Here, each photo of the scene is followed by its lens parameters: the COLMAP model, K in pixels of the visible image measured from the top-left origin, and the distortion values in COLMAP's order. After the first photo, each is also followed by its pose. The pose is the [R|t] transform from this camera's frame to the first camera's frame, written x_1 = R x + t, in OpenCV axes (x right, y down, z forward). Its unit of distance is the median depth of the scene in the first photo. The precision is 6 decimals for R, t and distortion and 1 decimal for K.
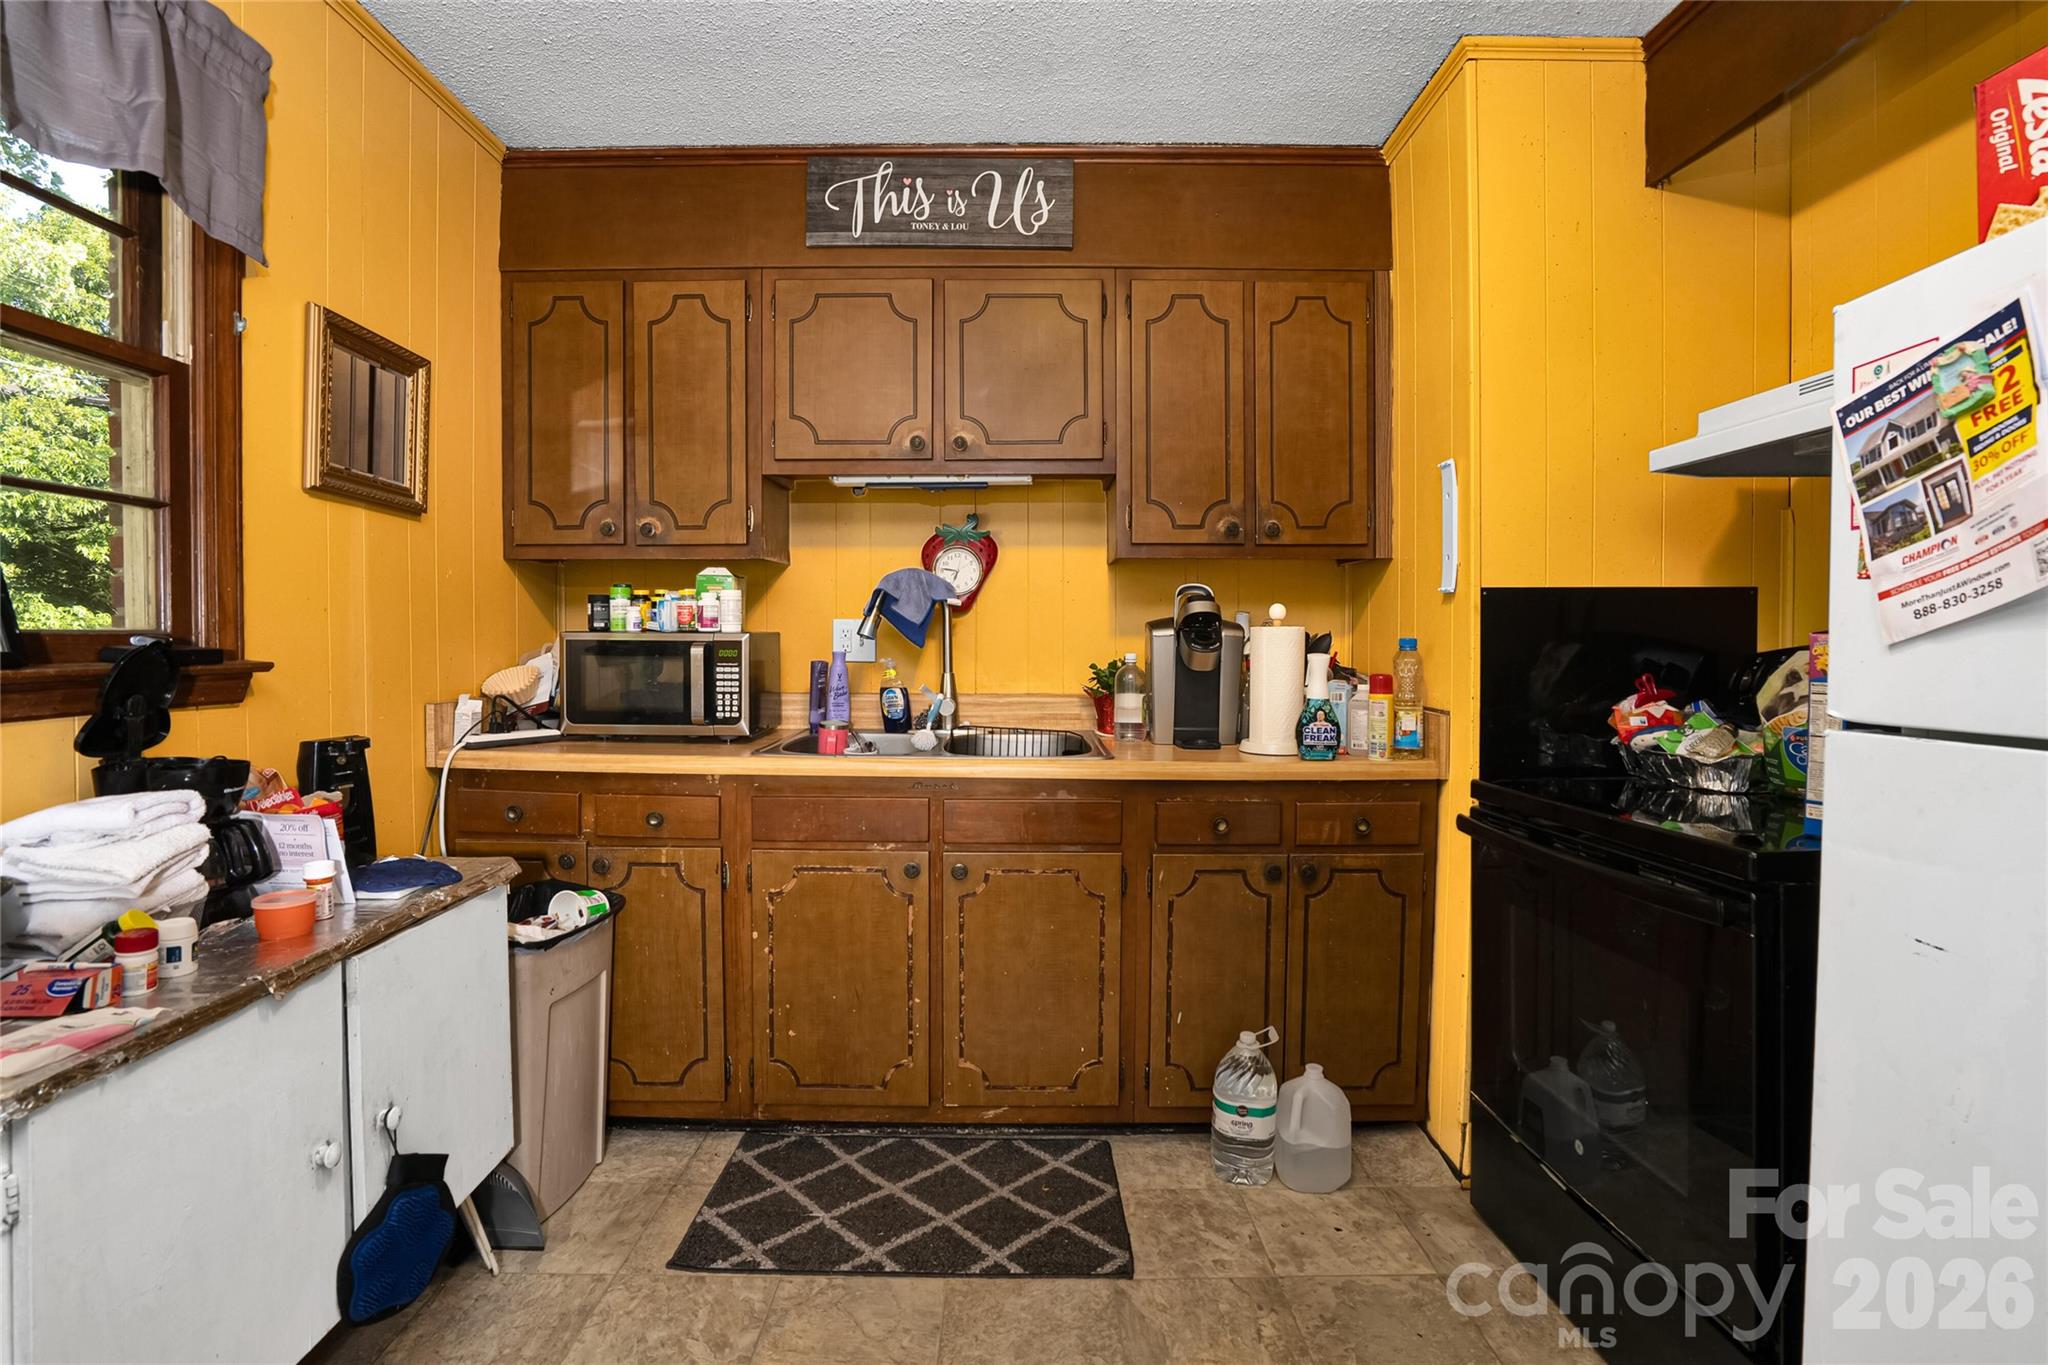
lens RADIAL K [[961.5, 0, 1027.2], [0, 961.5, 634.8], [0, 0, 1]] dist [-0.061689, 0.026673]
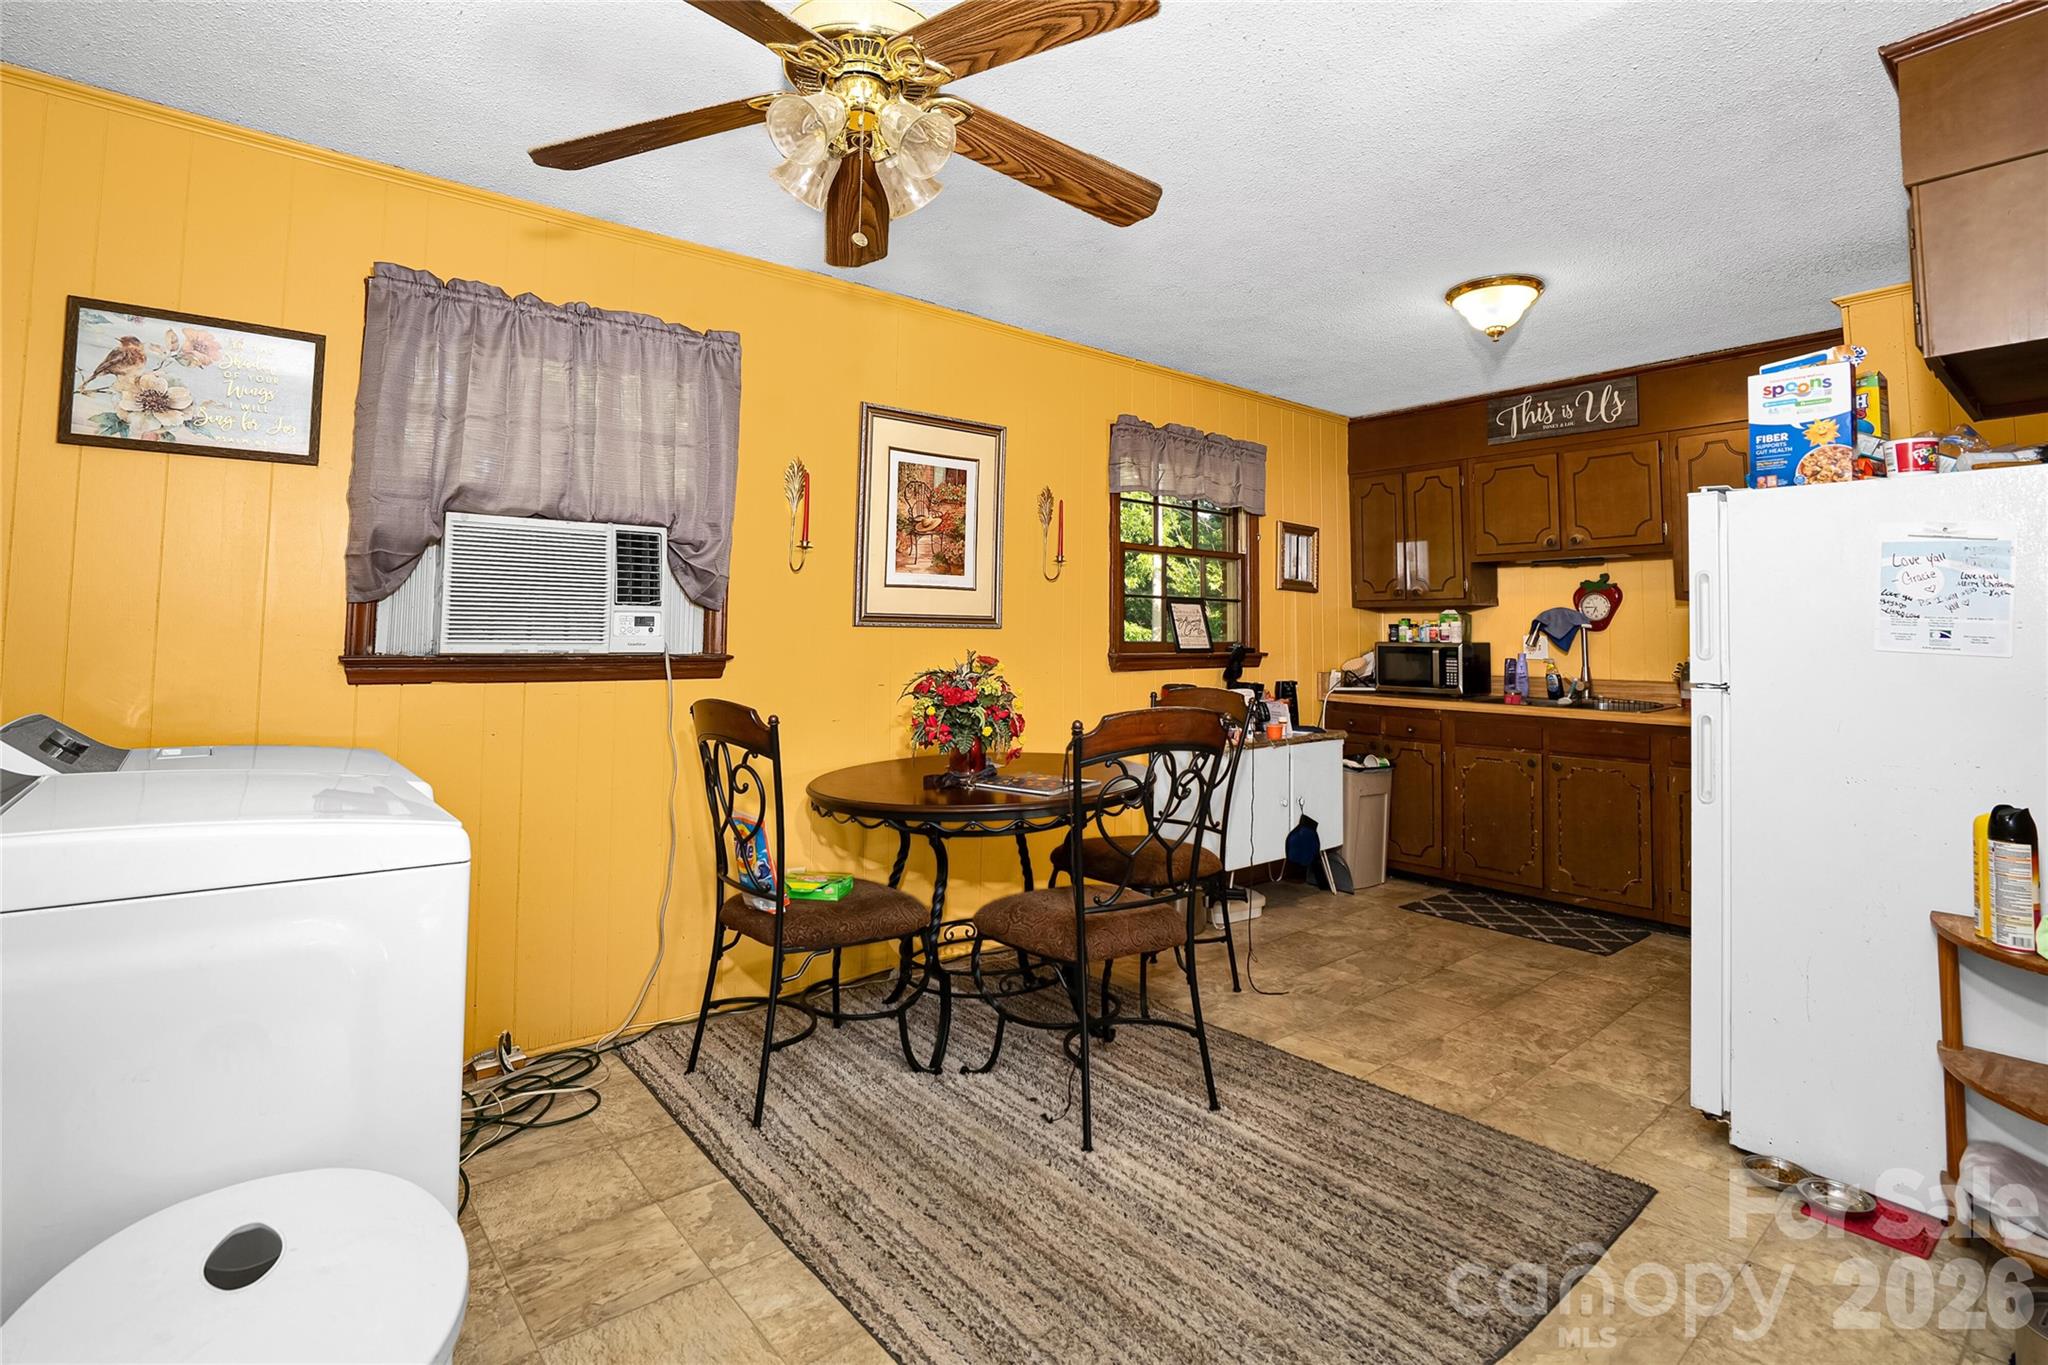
lens RADIAL K [[961.5, 0, 1027.2], [0, 961.5, 634.8], [0, 0, 1]] dist [-0.061689, 0.026673]
pose [[0.633278, -0.000945, -0.773924, 0.717082], [-0.003370, 0.999986, -0.003979, -0.008704], [0.773917, 0.005128, 0.633266, -1.029188]]
